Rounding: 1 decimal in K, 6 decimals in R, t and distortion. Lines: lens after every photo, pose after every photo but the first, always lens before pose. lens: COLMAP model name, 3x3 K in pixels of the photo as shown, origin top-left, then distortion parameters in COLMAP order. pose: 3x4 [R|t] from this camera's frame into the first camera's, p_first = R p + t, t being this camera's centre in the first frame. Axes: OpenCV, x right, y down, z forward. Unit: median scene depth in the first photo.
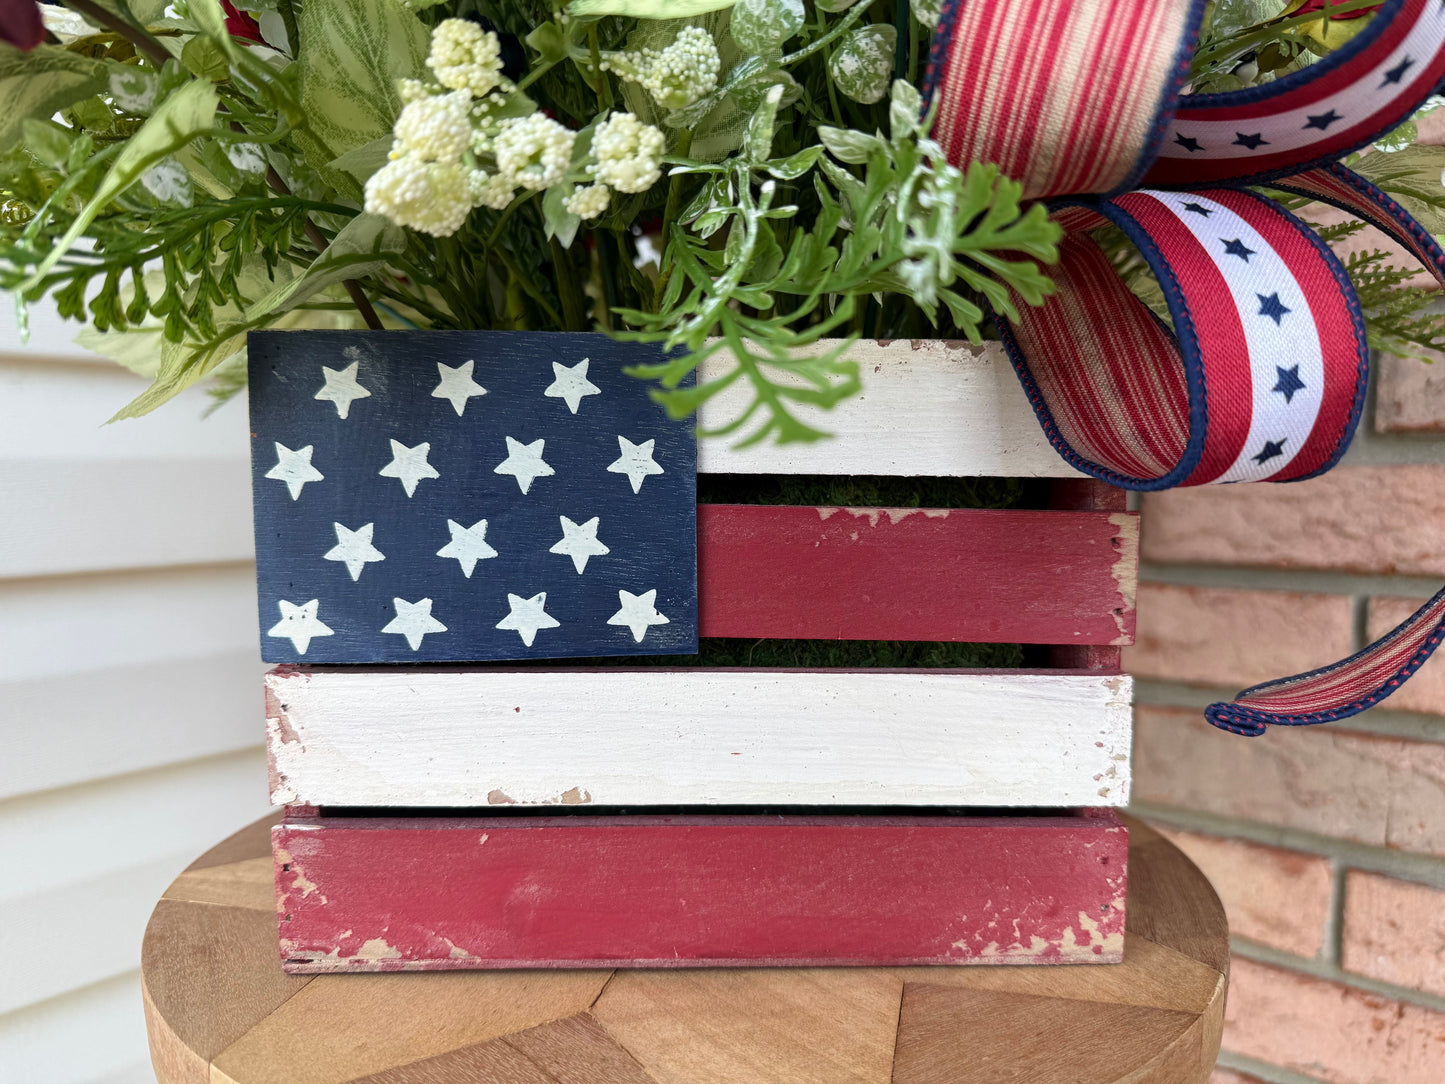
lens RADIAL K [[1108.3, 0, 728.8], [0, 1108.3, 547.7], [0, 0, 1]] dist [-0.027717, 0.007047]
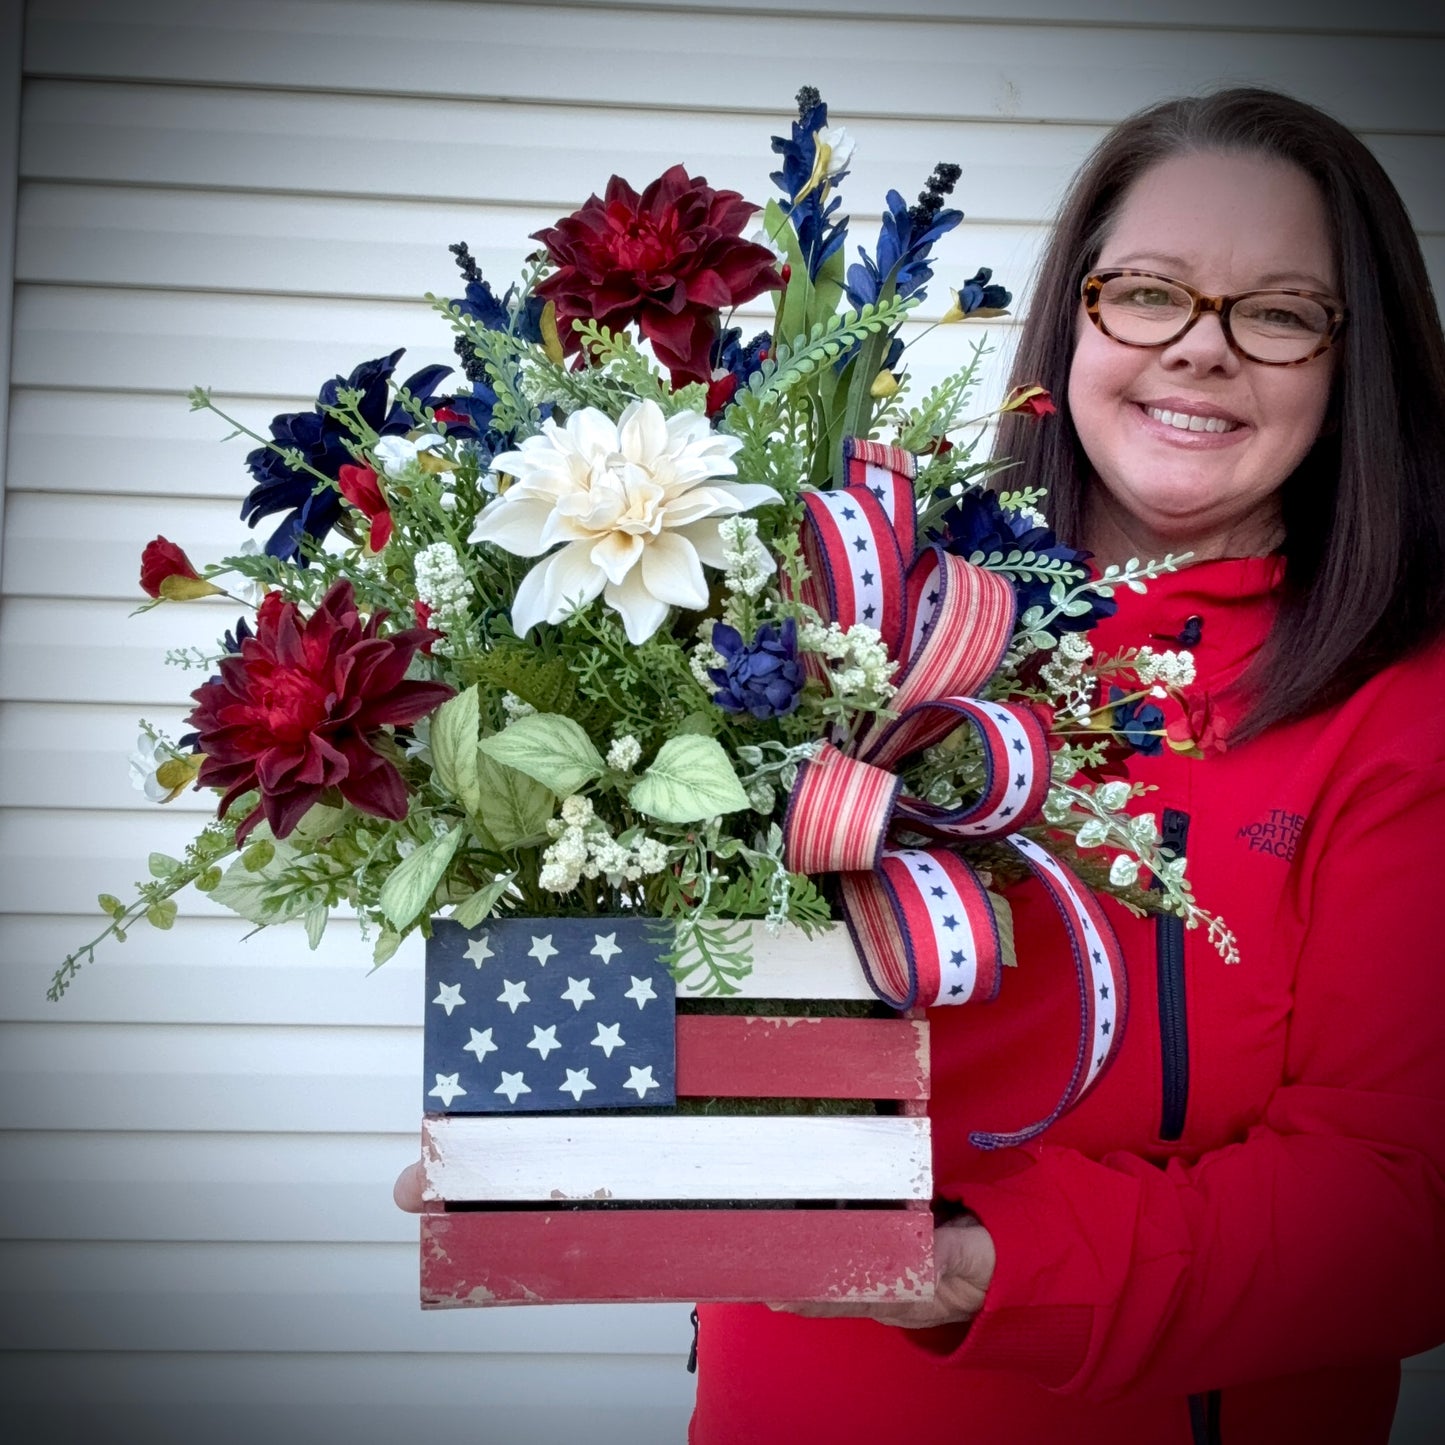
lens RADIAL K [[1990.6, 0, 724.8], [0, 1990.6, 714.6], [0, 0, 1]] dist [0.181245, 0.000000]
pose [[0.999198, 0.001231, 0.040021, -0.076055], [0.006061, 0.983360, -0.181567, 0.066021], [-0.039578, 0.181664, 0.982564, -2.158204]]
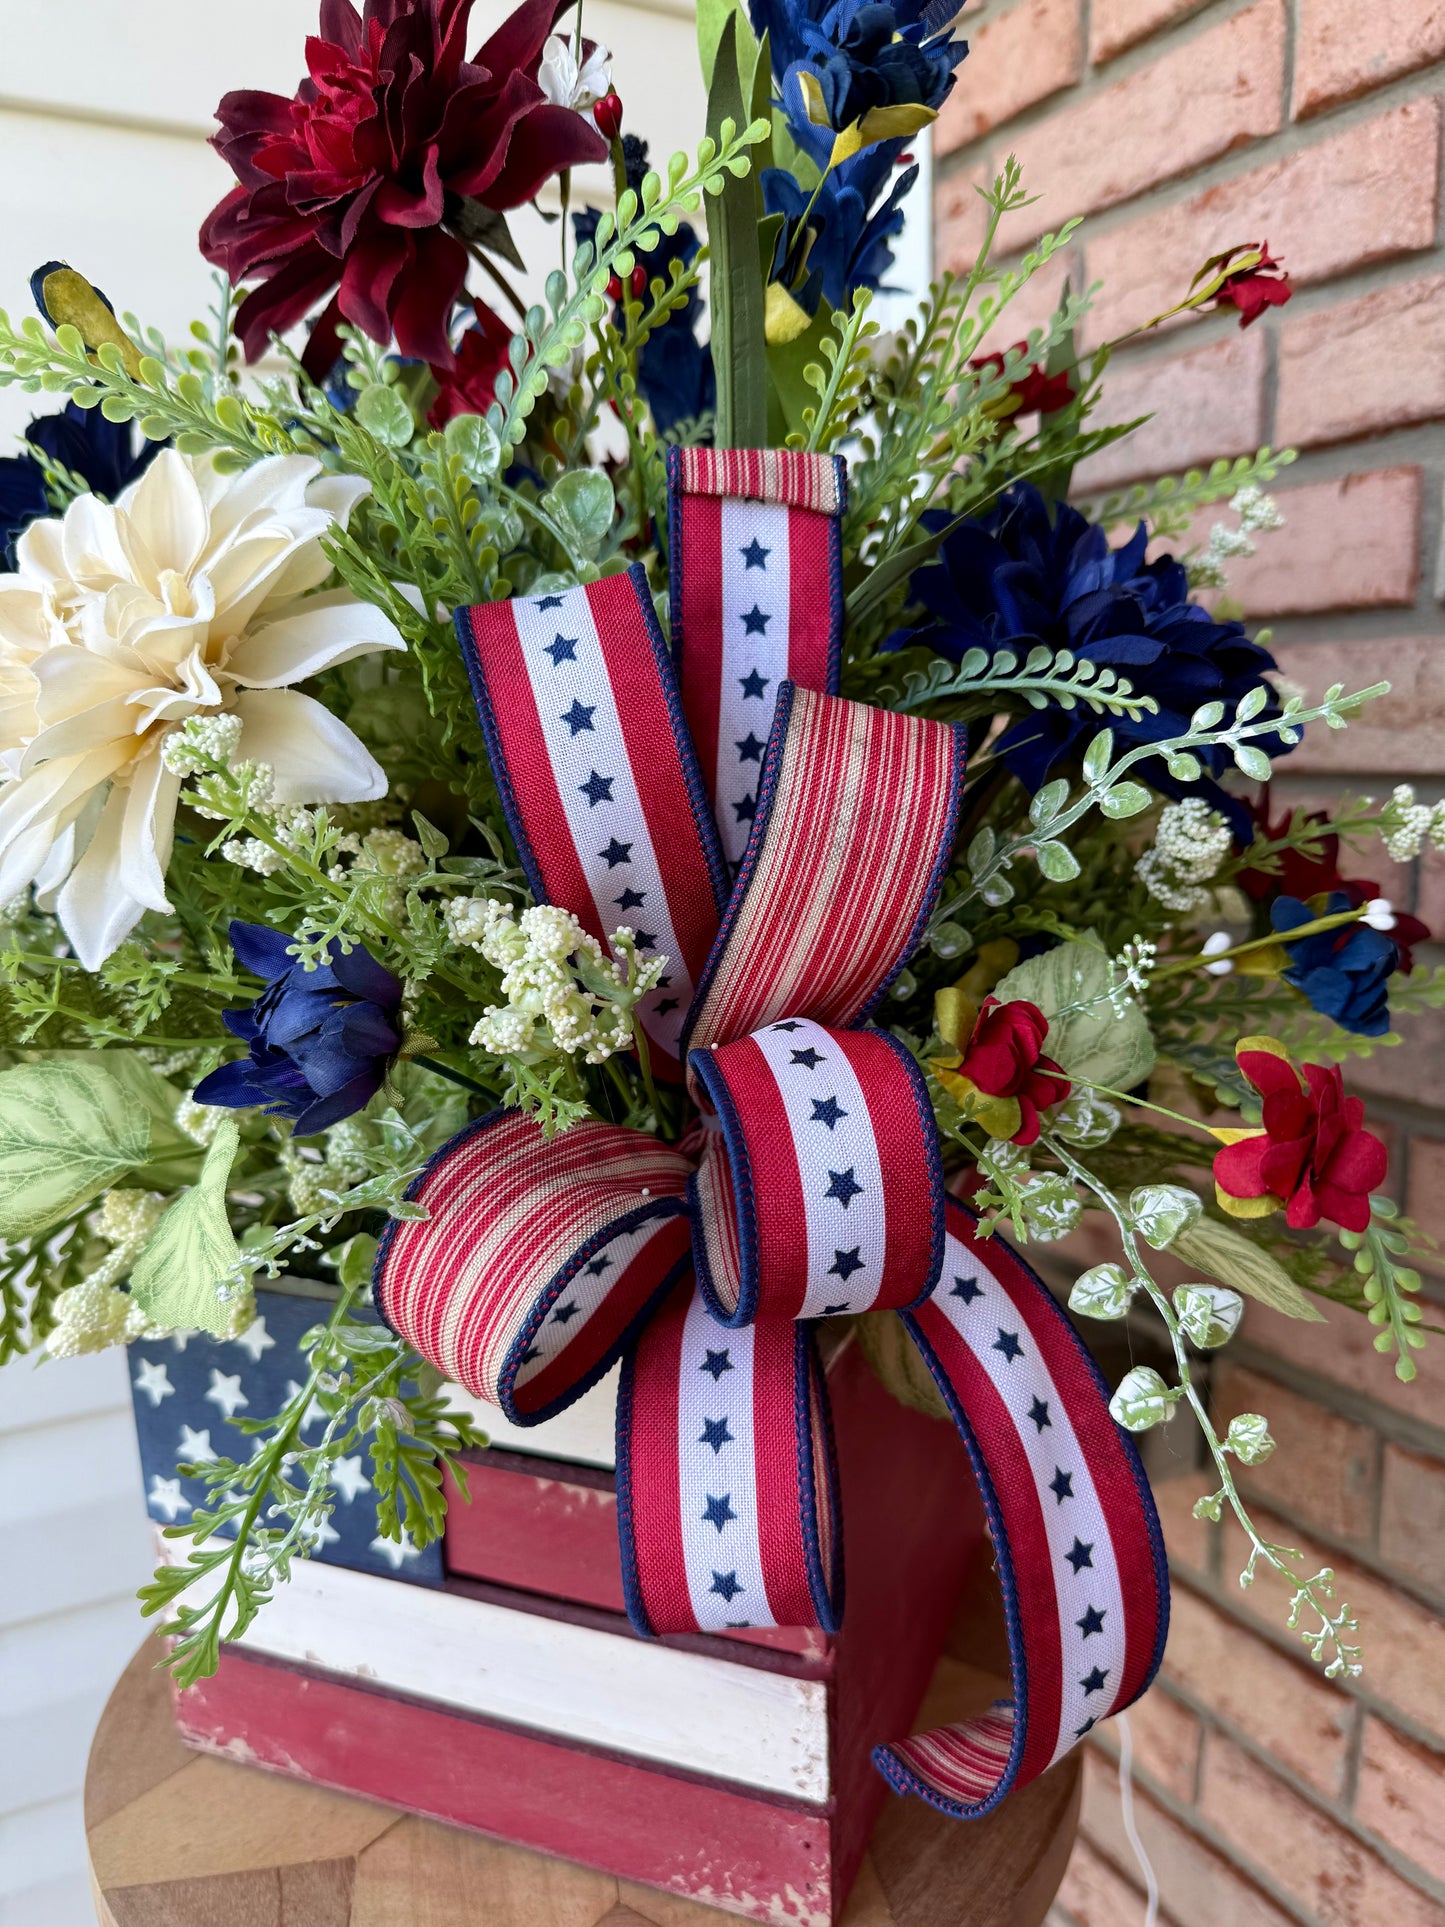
lens RADIAL K [[1452.9, 0, 682.1], [0, 1452.9, 973.1], [0, 0, 1]] dist [-0.009944, -0.017923]
pose [[0.909058, 0.038016, -0.414931, 0.772038], [0.002677, 0.995276, 0.097052, -0.656649], [0.416660, -0.089337, 0.904662, -0.181157]]
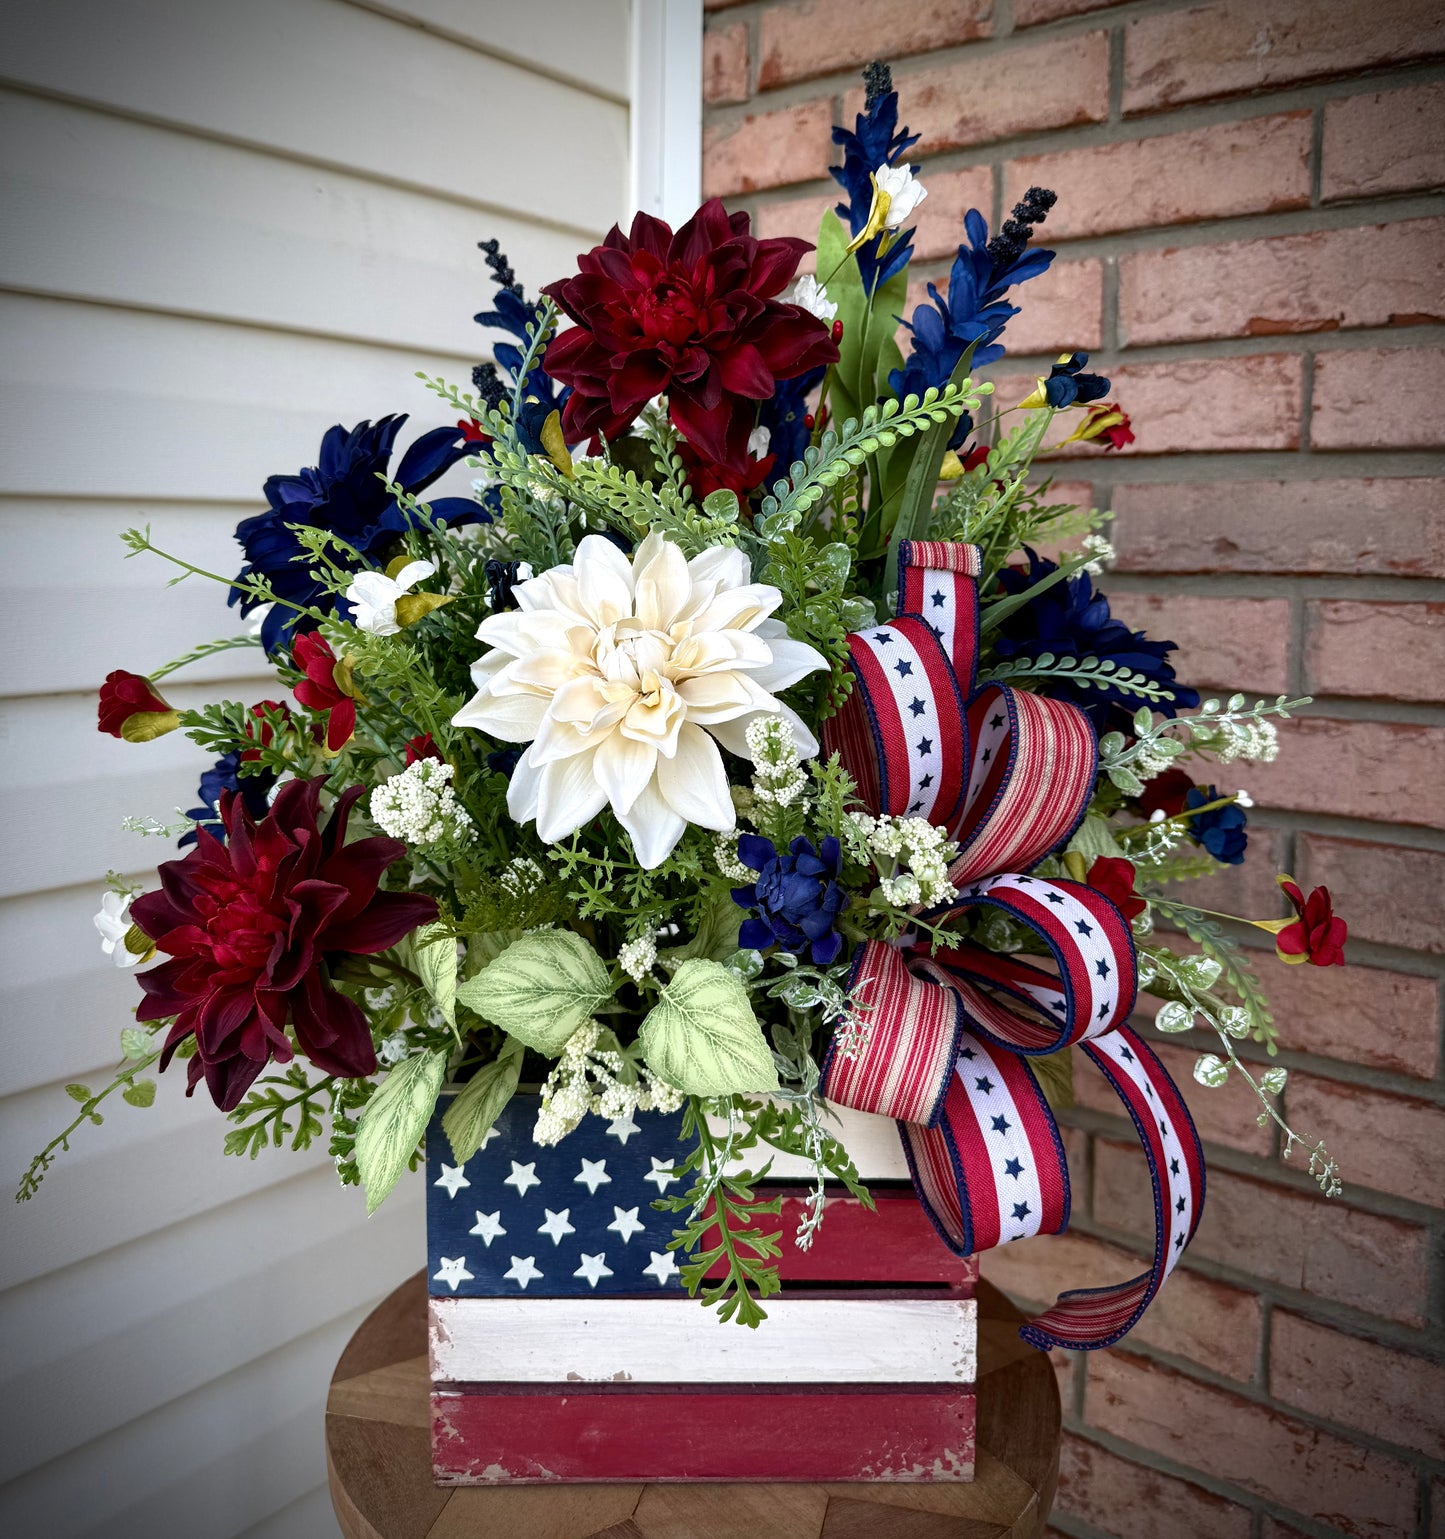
lens RADIAL K [[1468.1, 0, 719.8], [0, 1468.1, 620.1], [0, 0, 1]] dist [-0.018862, 0.000000]
pose [[0.999941, 0.005676, -0.009227, 0.014103], [-0.005861, 0.999780, -0.020147, -0.811545], [0.009110, 0.020200, 0.999754, -1.105324]]
